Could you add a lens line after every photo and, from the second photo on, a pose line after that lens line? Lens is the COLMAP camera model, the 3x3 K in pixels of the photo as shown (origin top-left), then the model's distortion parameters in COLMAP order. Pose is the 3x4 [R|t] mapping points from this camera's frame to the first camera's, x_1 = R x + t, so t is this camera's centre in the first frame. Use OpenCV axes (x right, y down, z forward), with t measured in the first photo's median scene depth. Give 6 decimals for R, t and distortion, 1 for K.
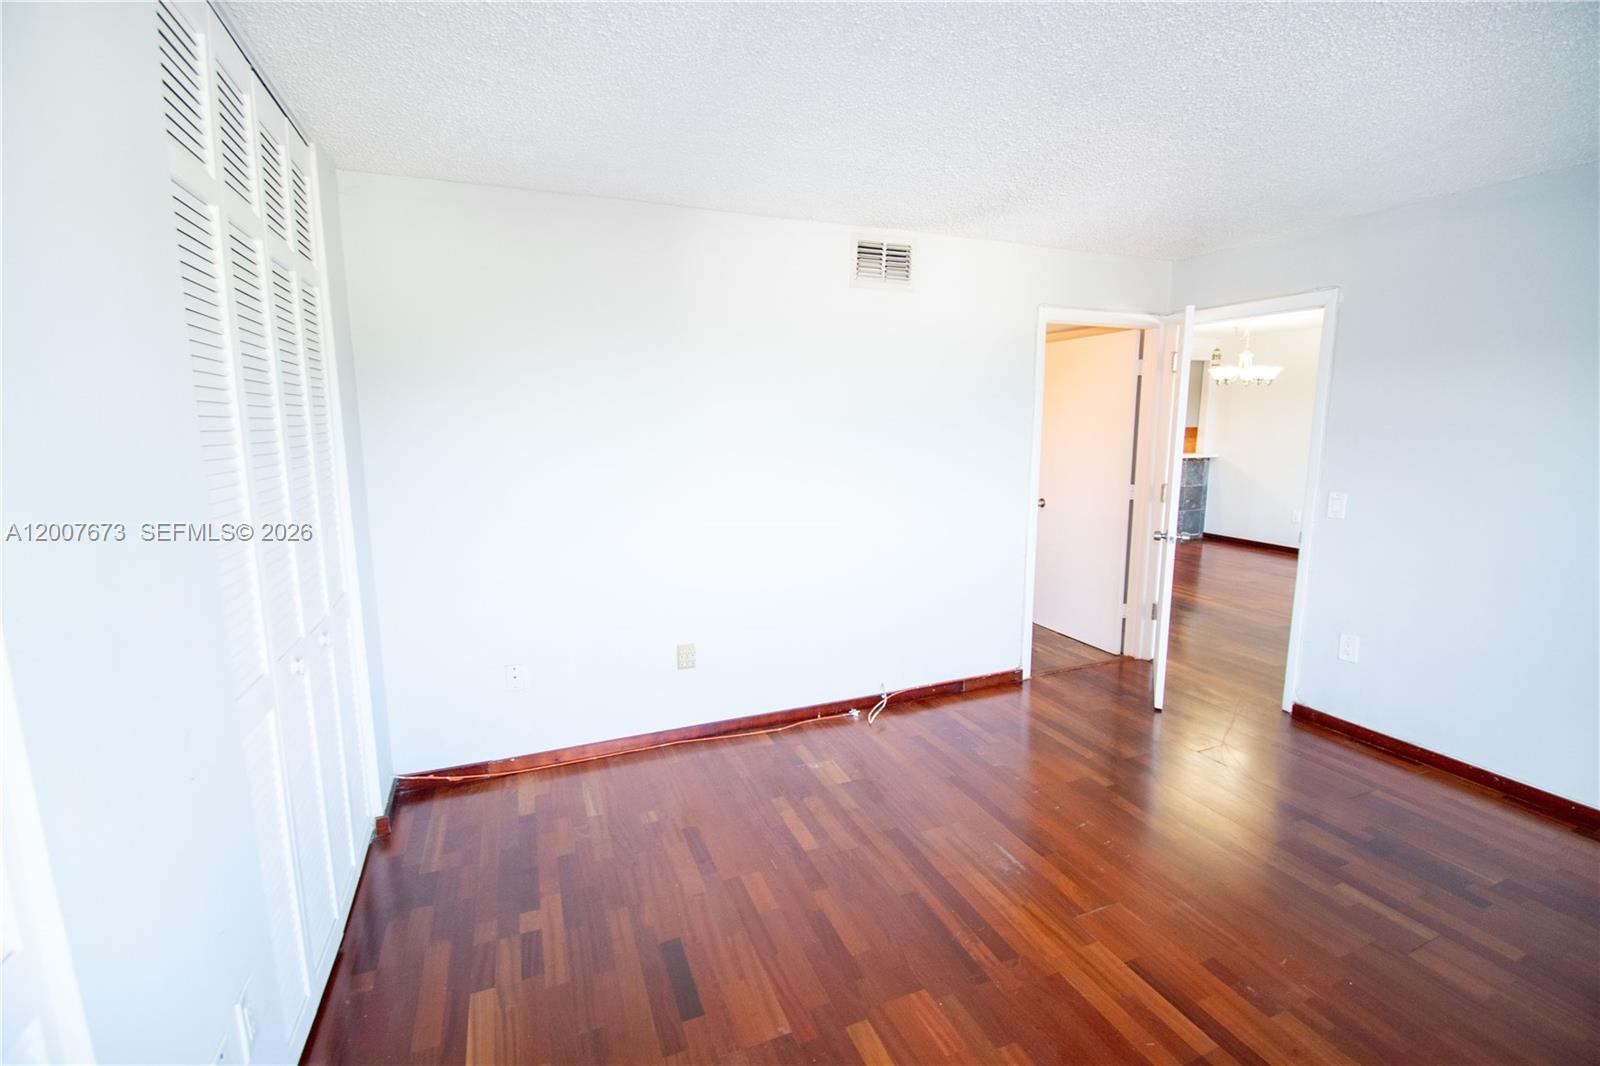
lens RADIAL K [[708.6, 0, 811.0], [0, 708.6, 527.3], [0, 0, 1]] dist [0.019458, -0.026055]
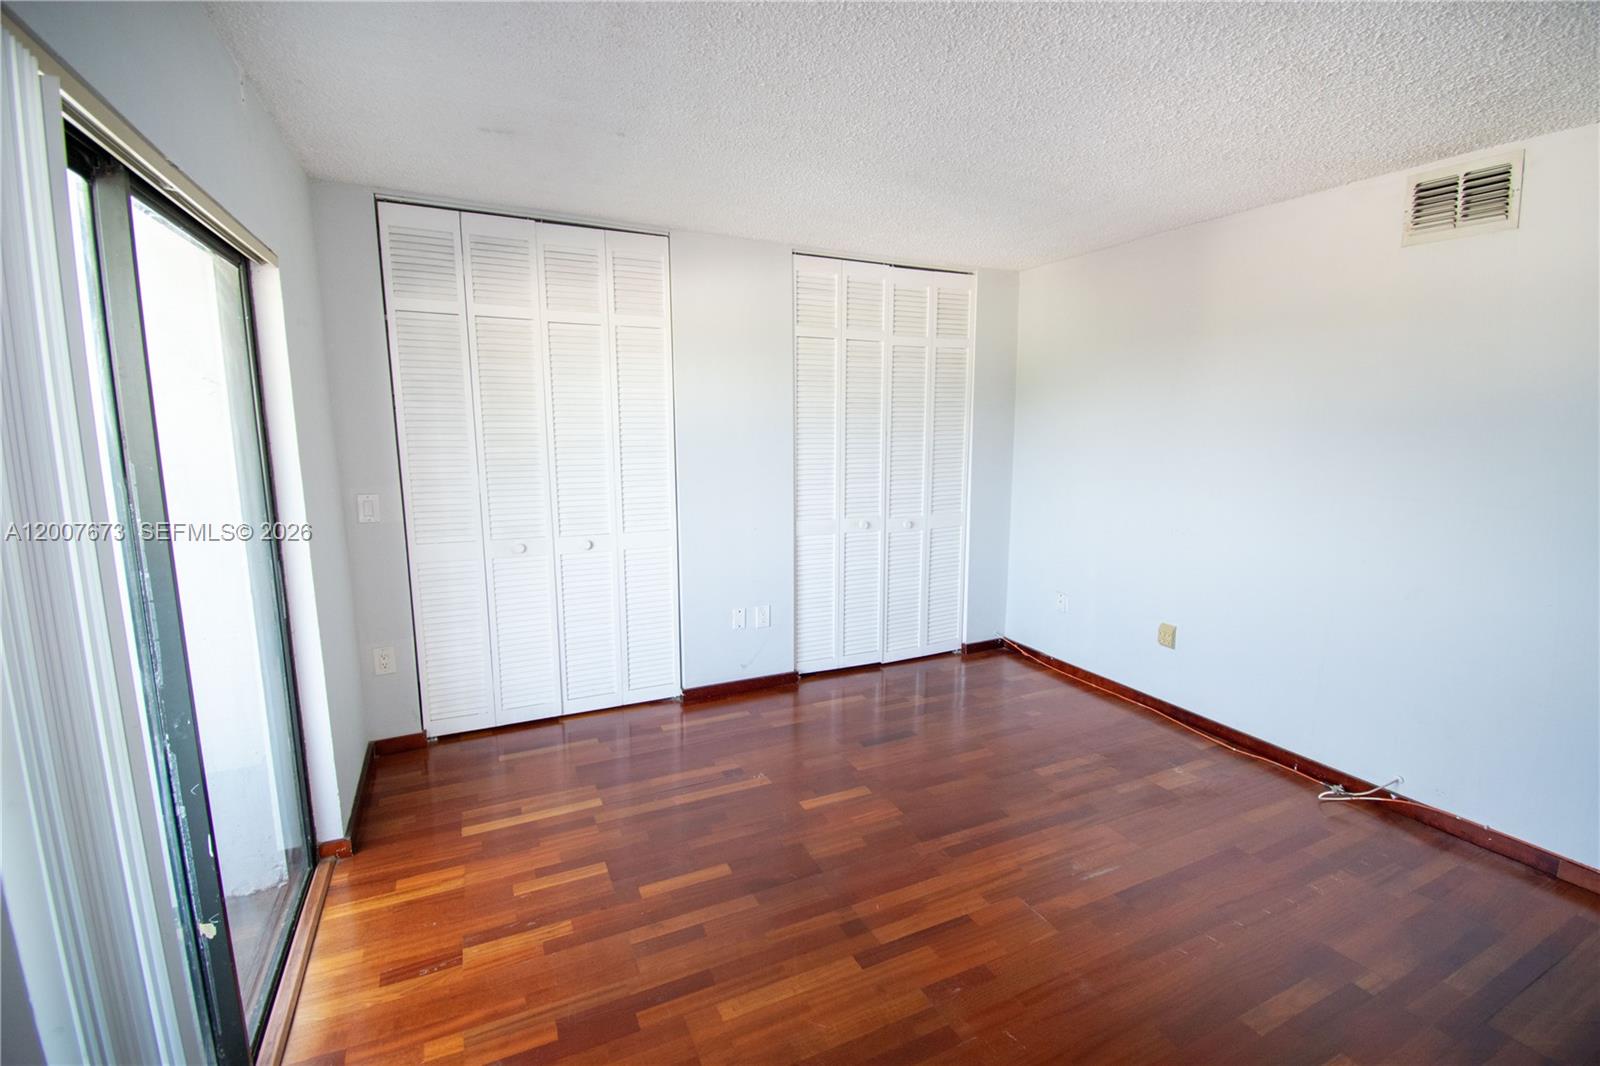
lens RADIAL K [[708.6, 0, 811.0], [0, 708.6, 527.3], [0, 0, 1]] dist [0.019458, -0.026055]
pose [[0.066881, 0.155589, -0.985555, 0.857590], [-0.150001, 0.978108, 0.144234, -0.056319], [0.986421, 0.138188, 0.088755, 0.354236]]
